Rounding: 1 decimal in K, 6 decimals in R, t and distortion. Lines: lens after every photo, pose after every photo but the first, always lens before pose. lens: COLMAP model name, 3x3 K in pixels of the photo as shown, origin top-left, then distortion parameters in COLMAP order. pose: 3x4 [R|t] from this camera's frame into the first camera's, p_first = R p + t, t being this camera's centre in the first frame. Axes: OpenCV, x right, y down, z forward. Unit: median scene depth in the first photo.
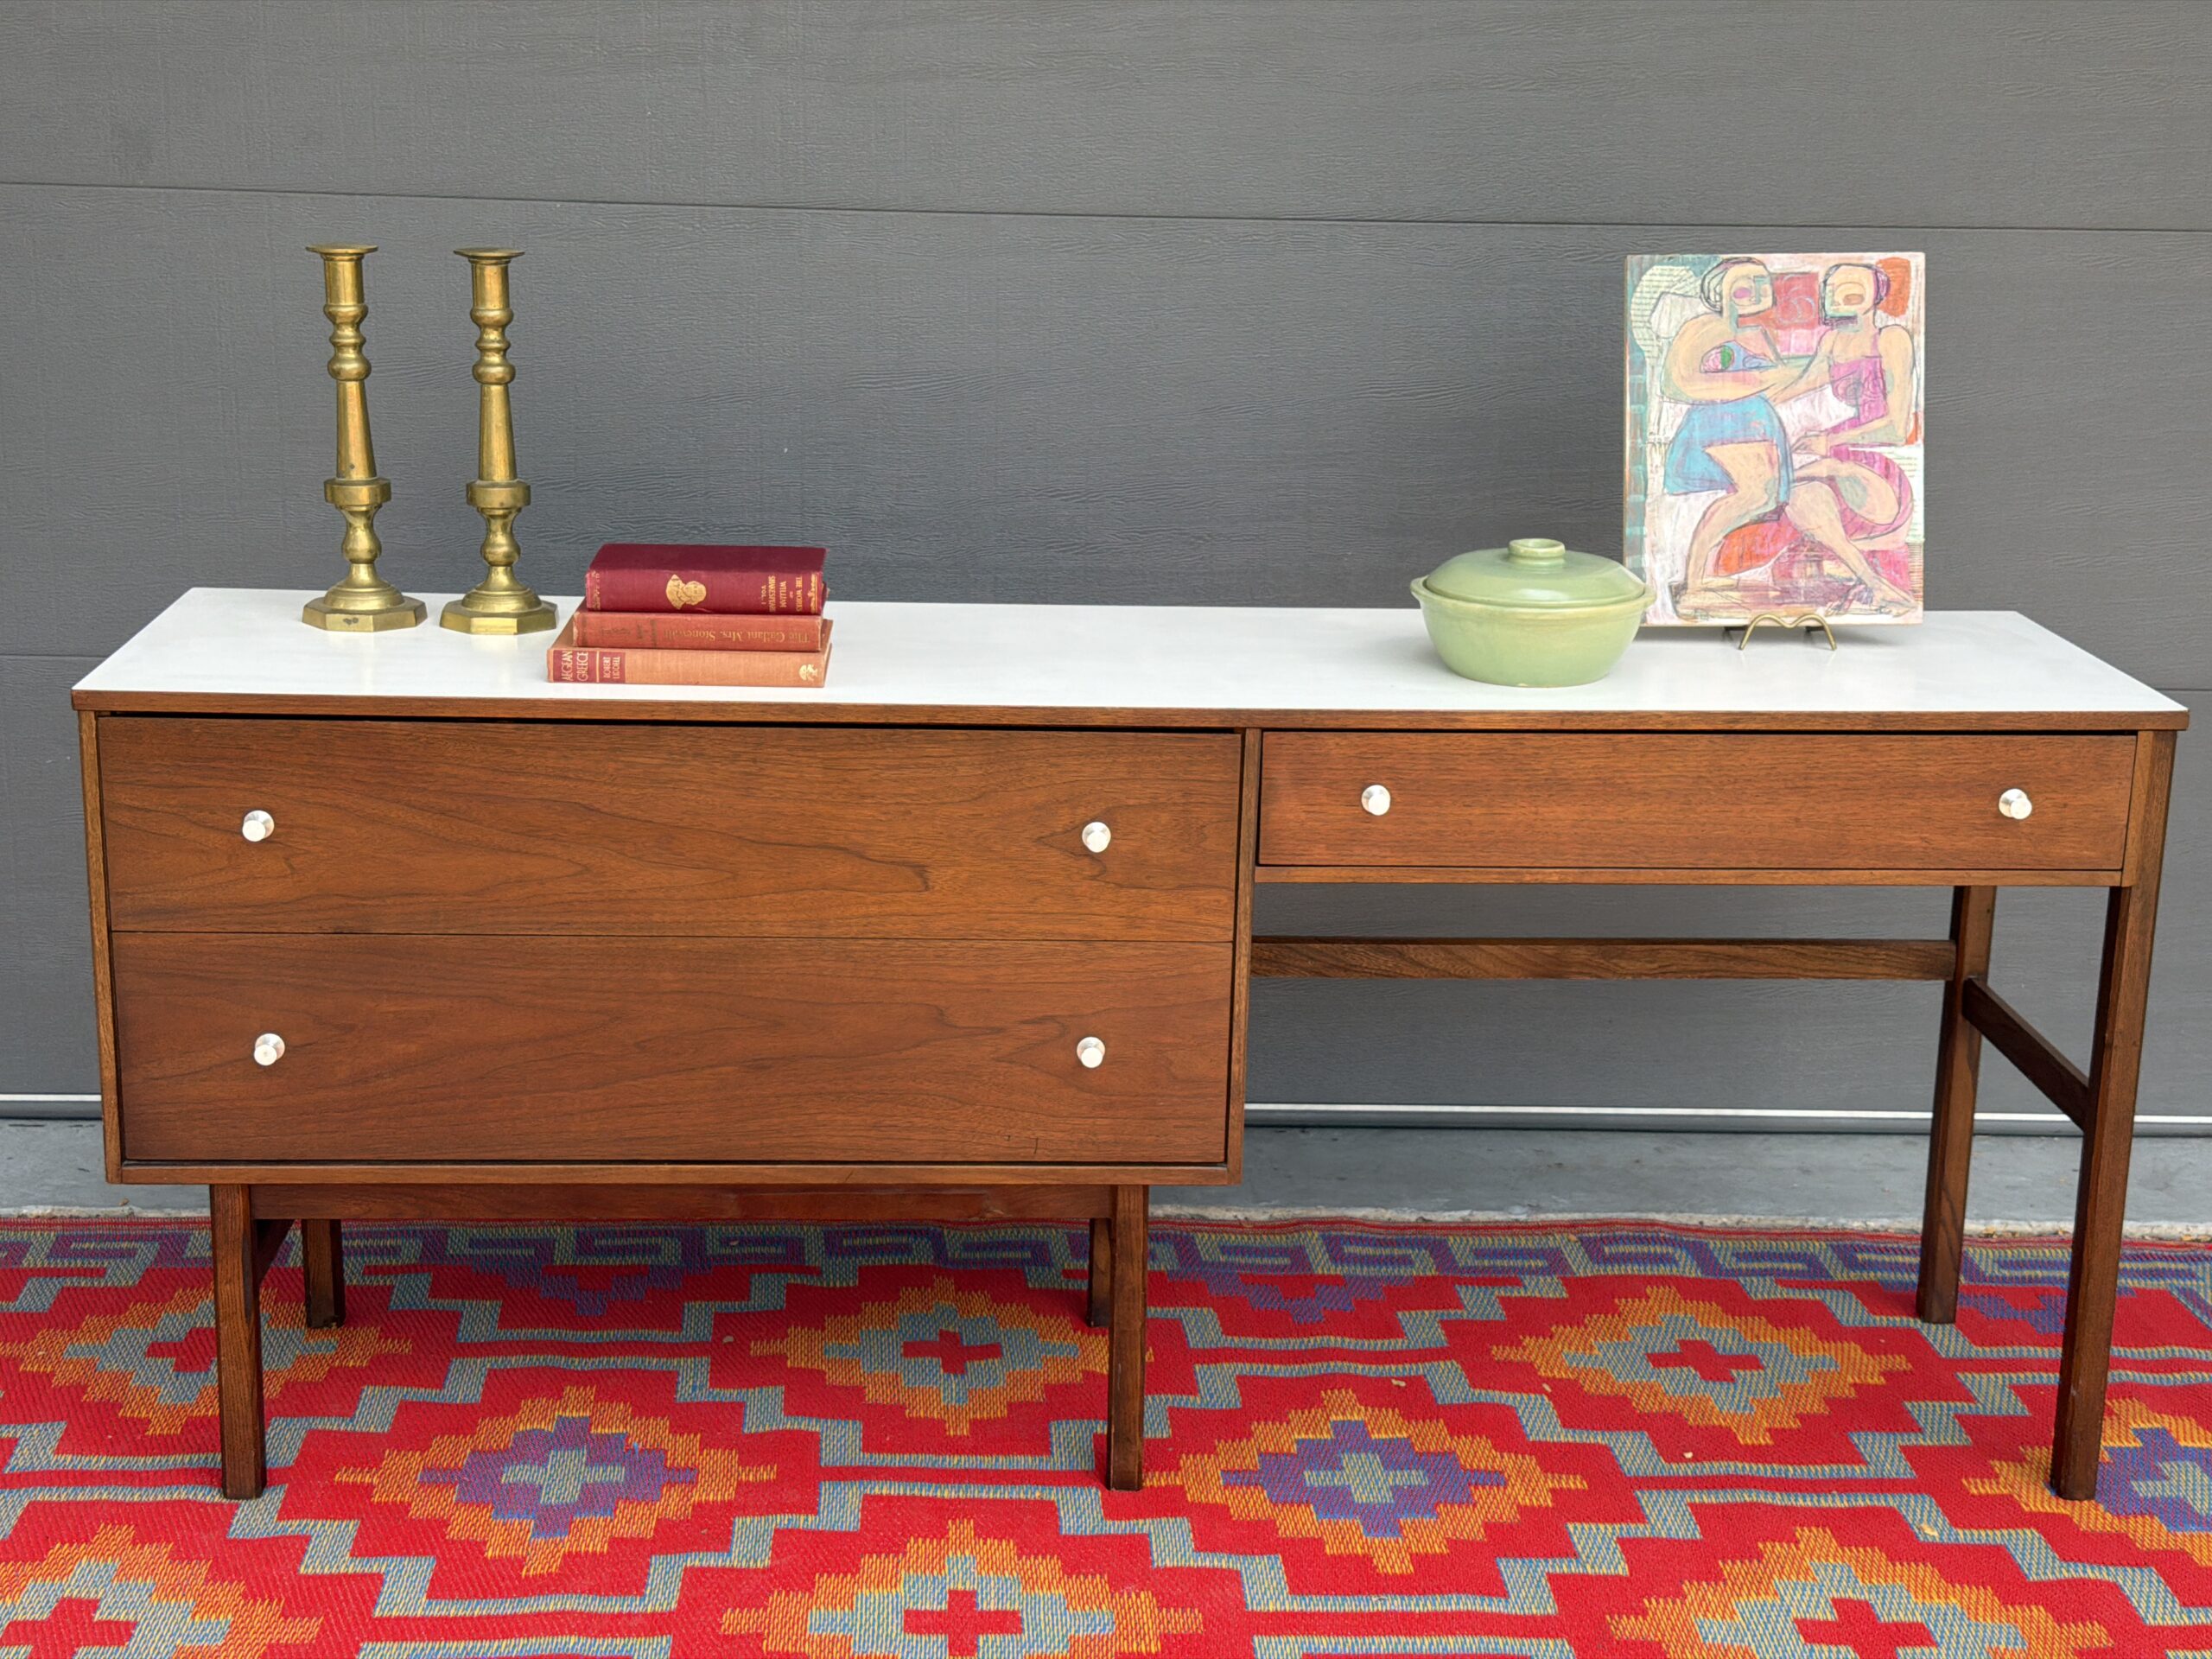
lens RADIAL K [[3151.3, 0, 1075.1], [0, 3151.3, 820.3], [0, 0, 1]] dist [0.192289, -0.460375]
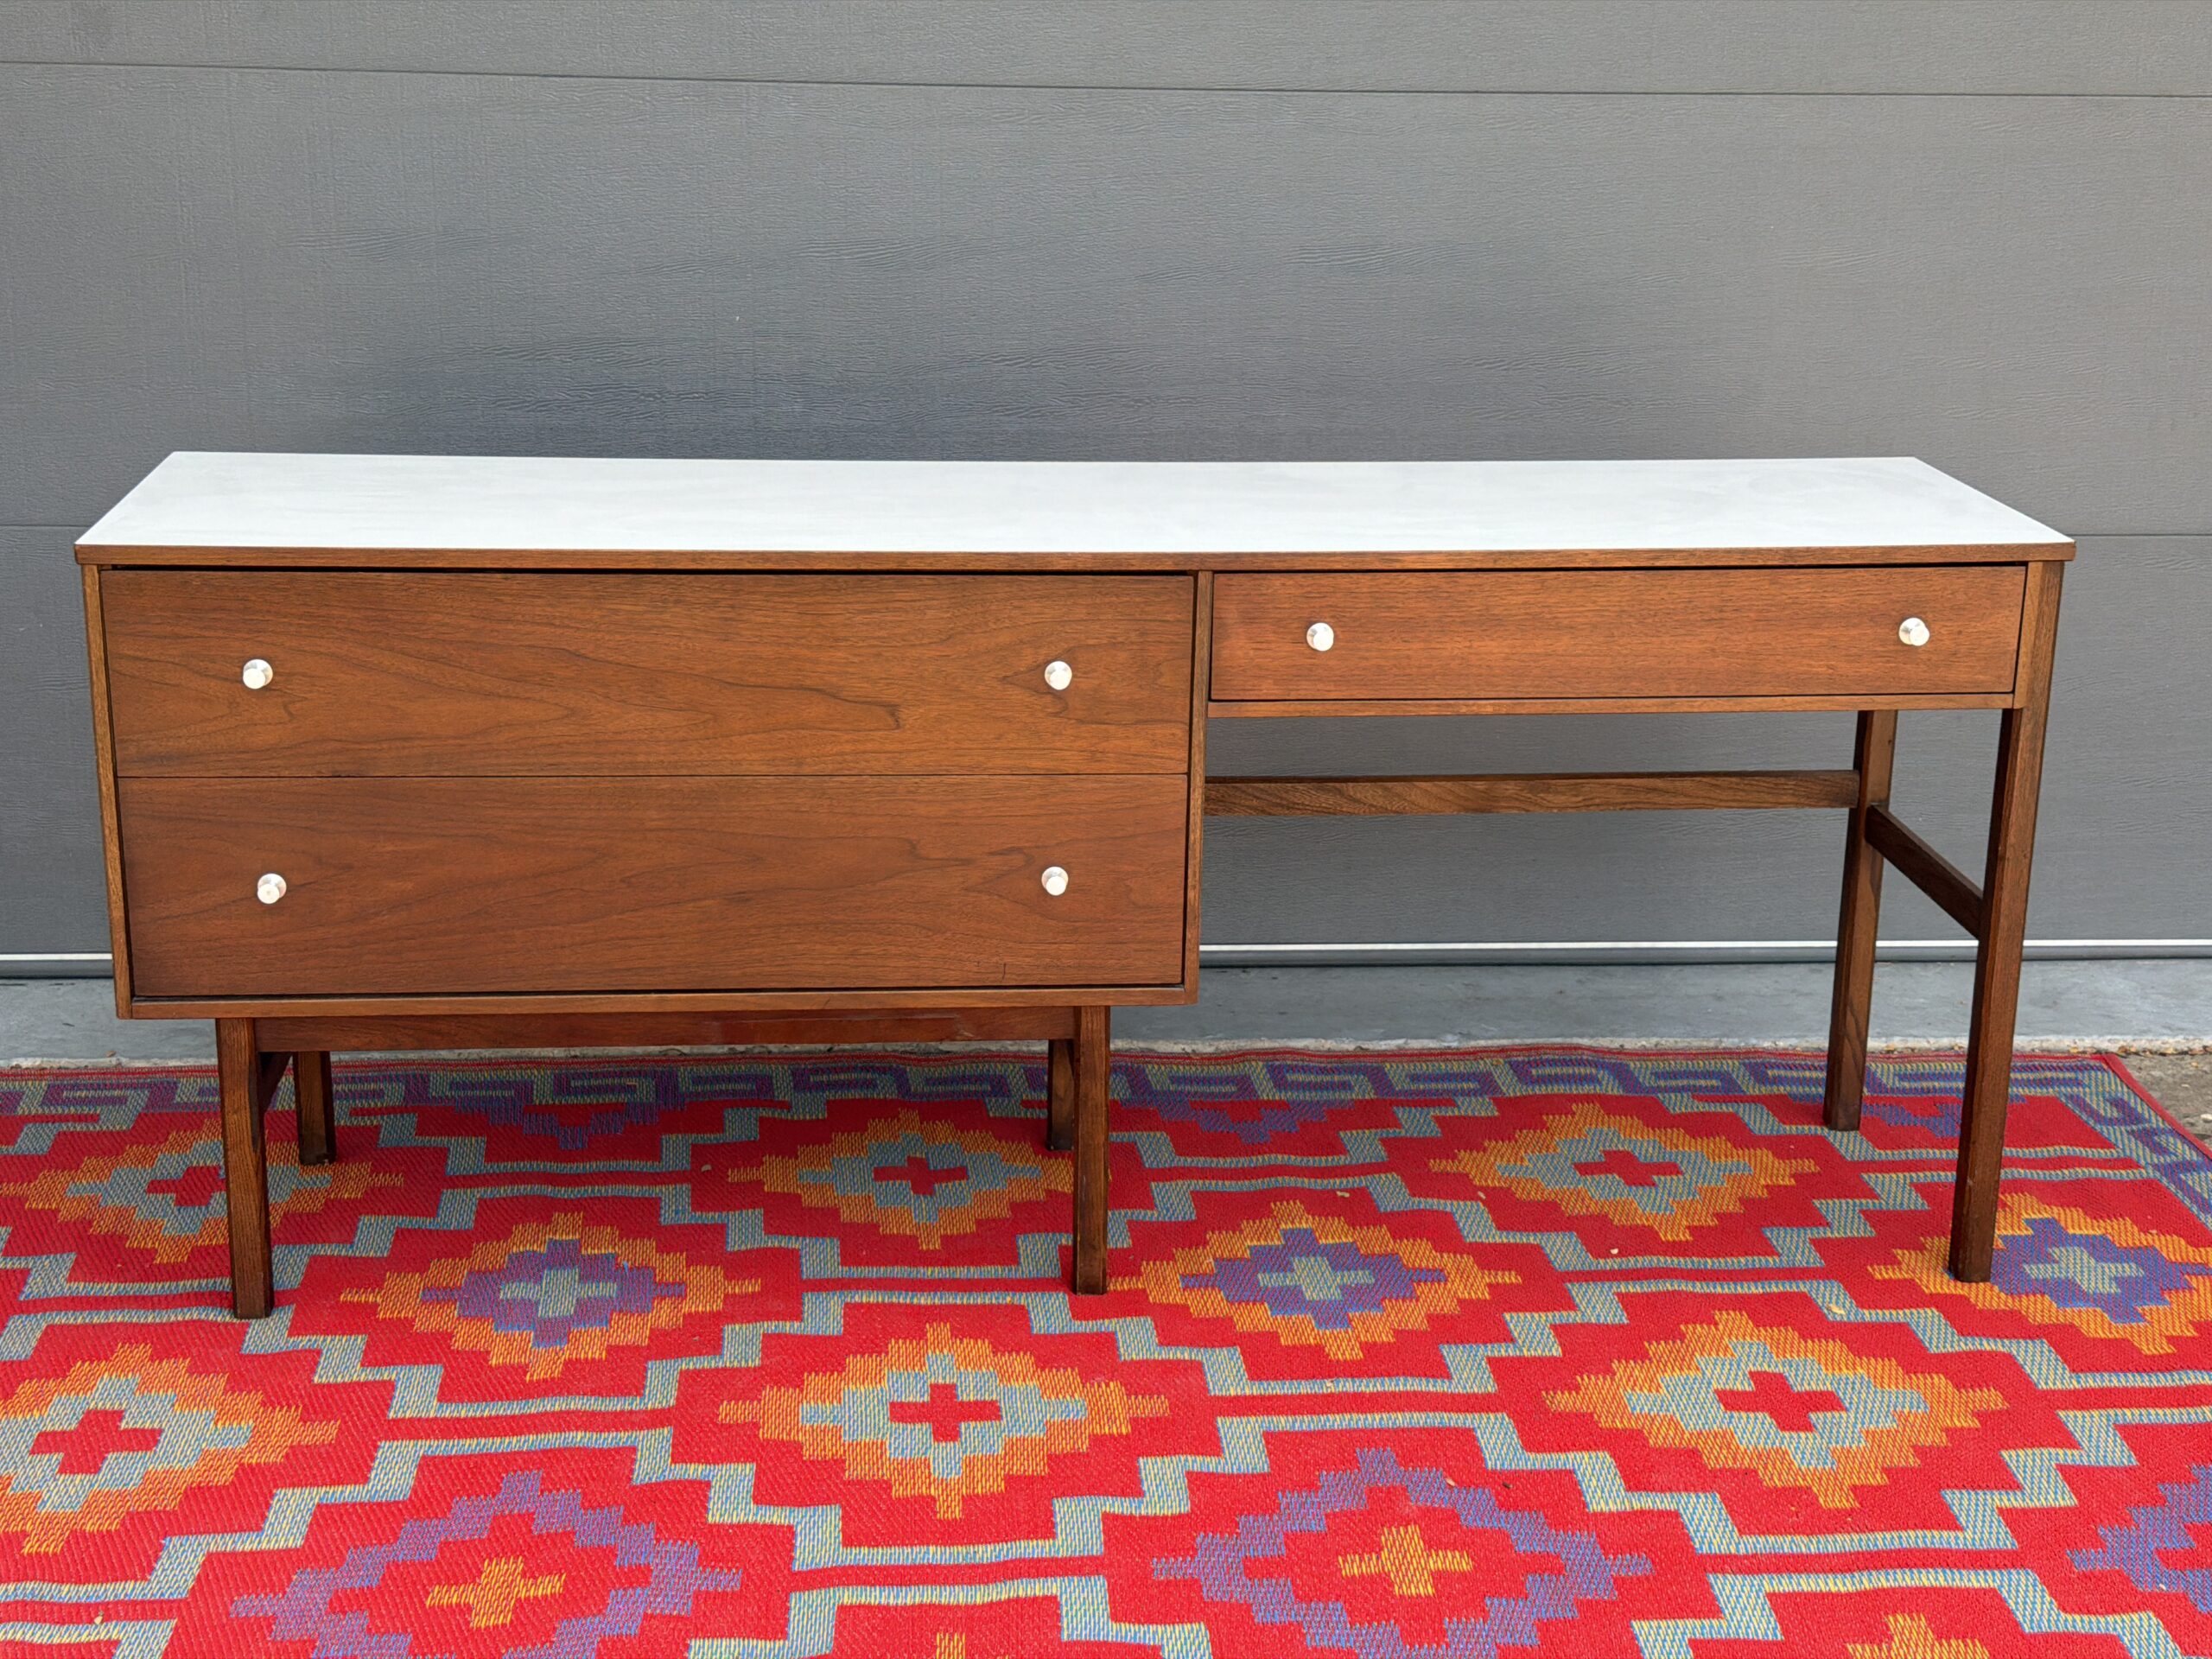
lens RADIAL K [[3164.8, 0, 1106.0], [0, 3164.8, 829.5], [0, 0, 1]] dist [0.130200, -0.071992]
pose [[0.999059, -0.016160, 0.040261, -0.018897], [0.014763, 0.999287, 0.034753, 0.018242], [-0.040794, -0.034125, 0.998585, -0.054410]]
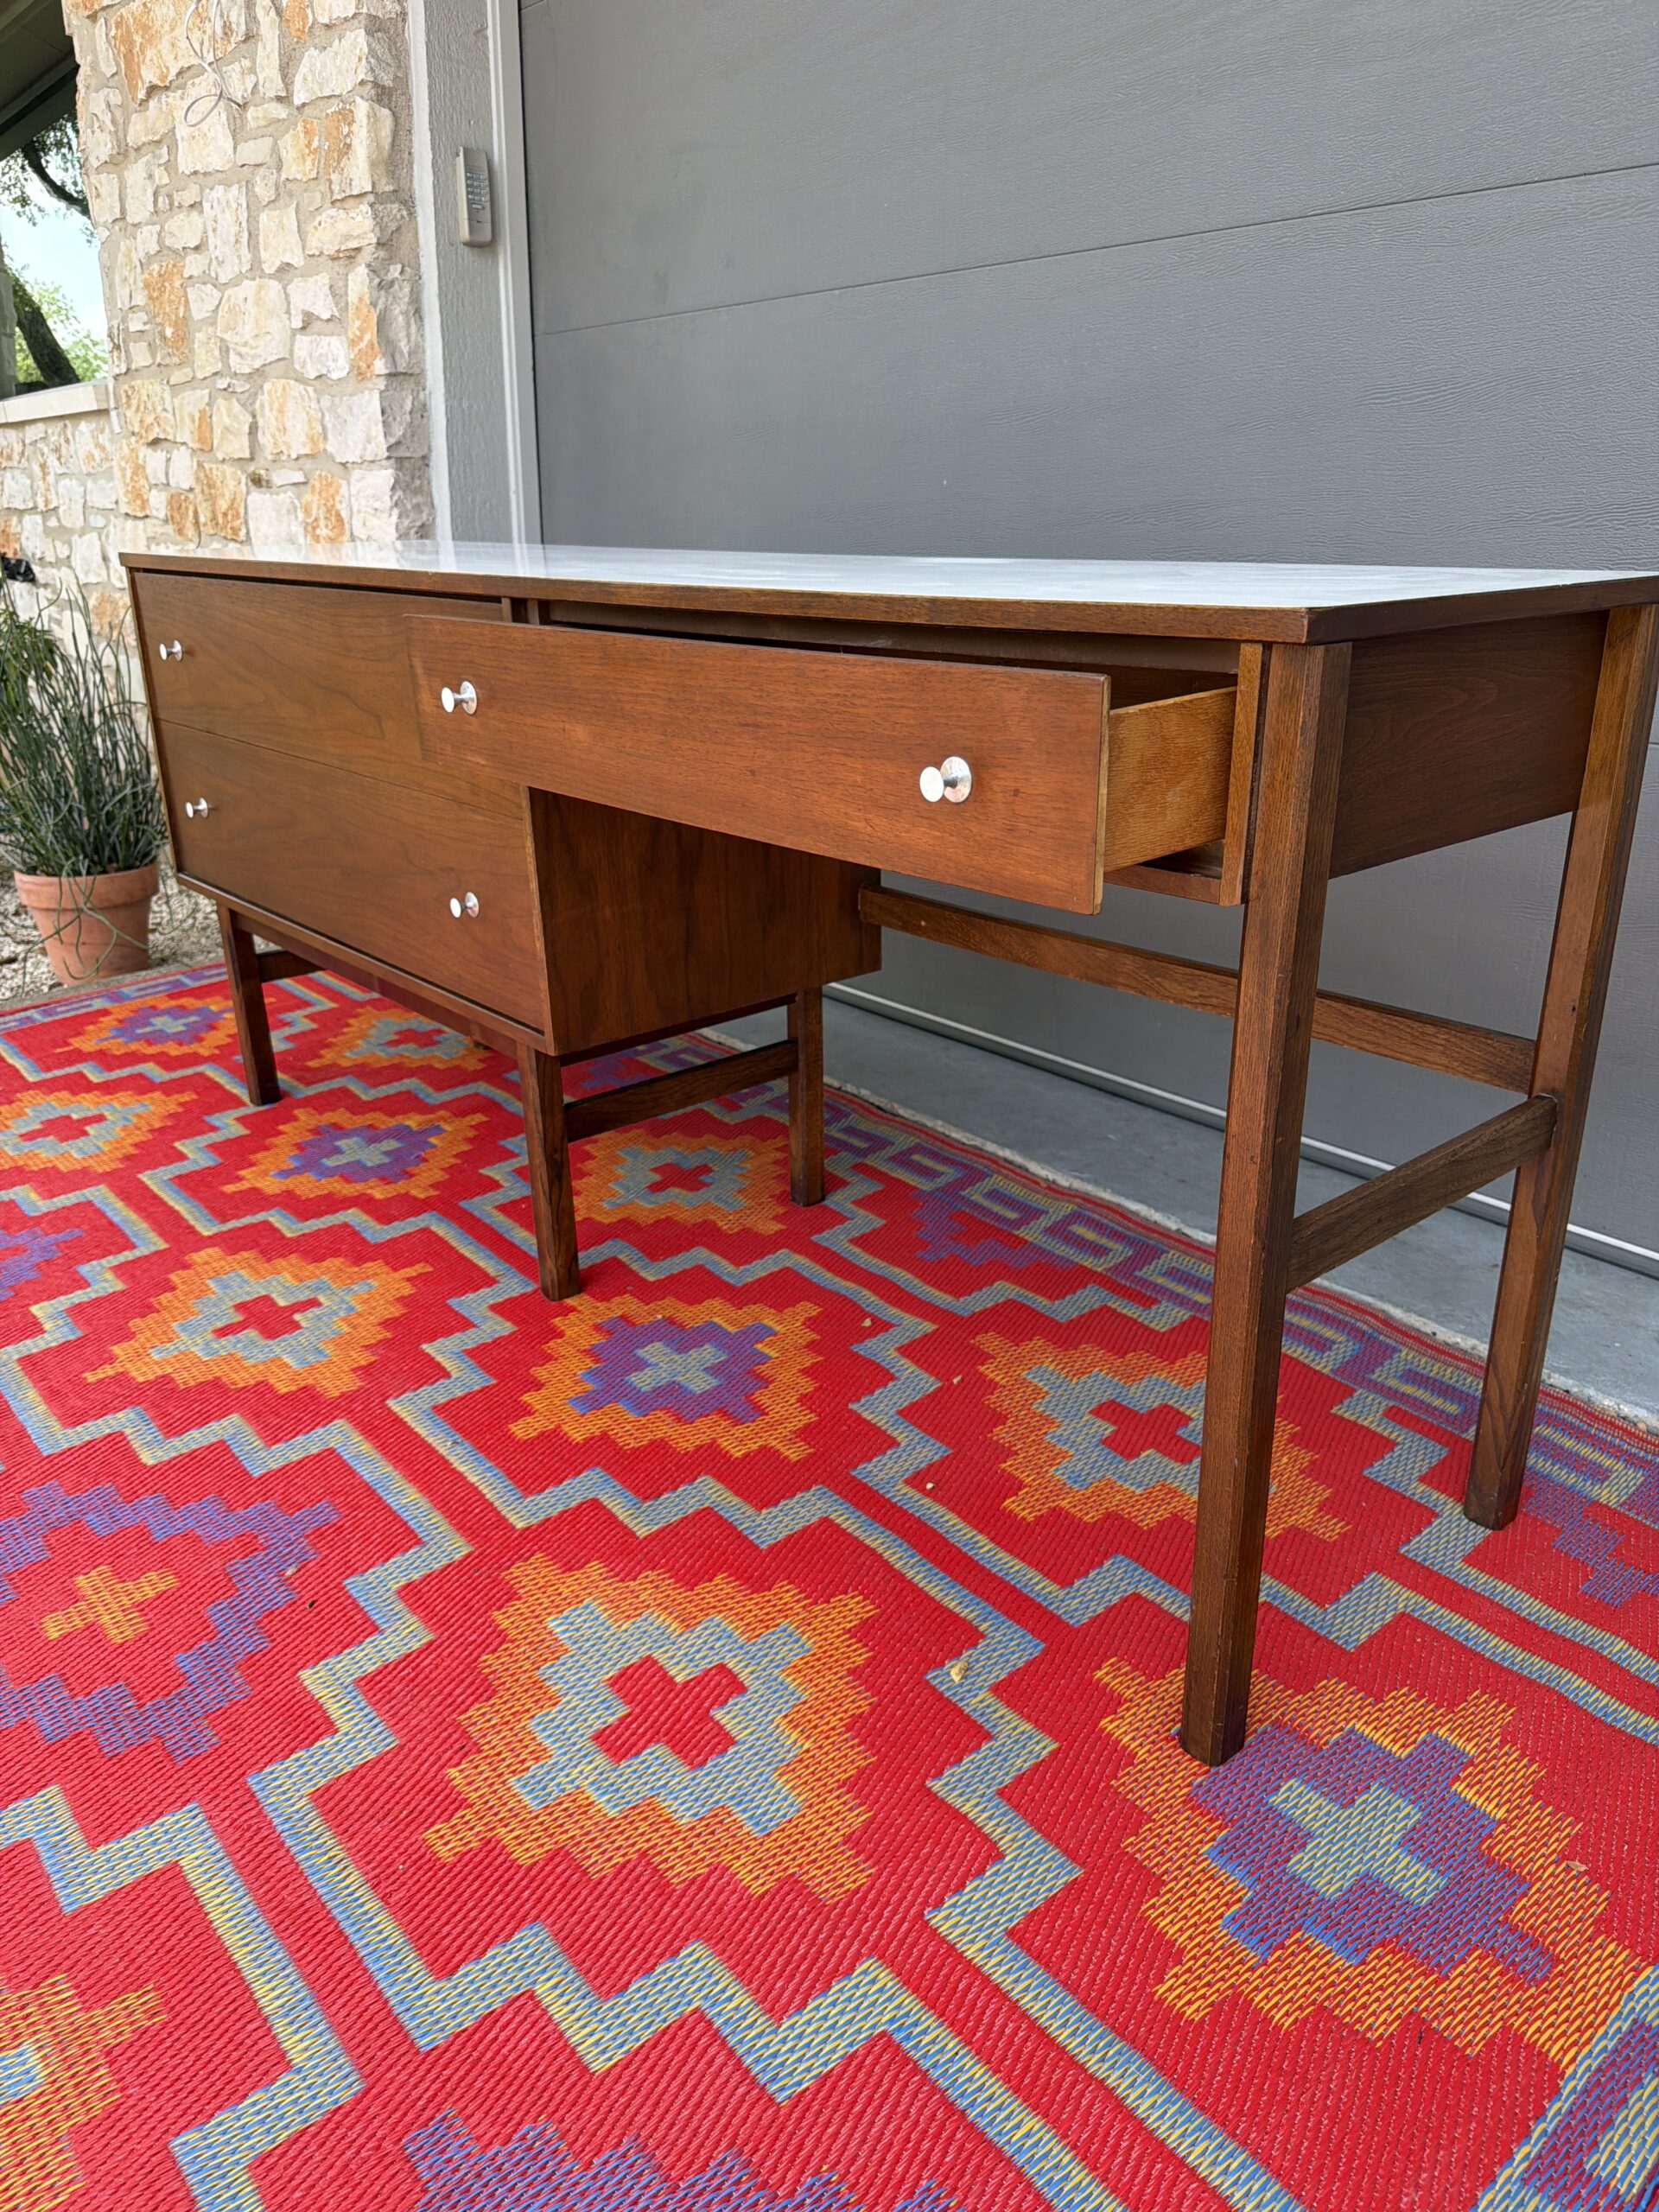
lens RADIAL K [[1565.1, 0, 825.2], [0, 1565.1, 1110.1], [0, 0, 1]] dist [0.076544, -0.120626]
pose [[0.612824, 0.259077, -0.746542, 0.487149], [-0.179667, 0.965667, 0.187635, 0.014365], [0.769523, 0.019142, 0.638332, 0.687807]]
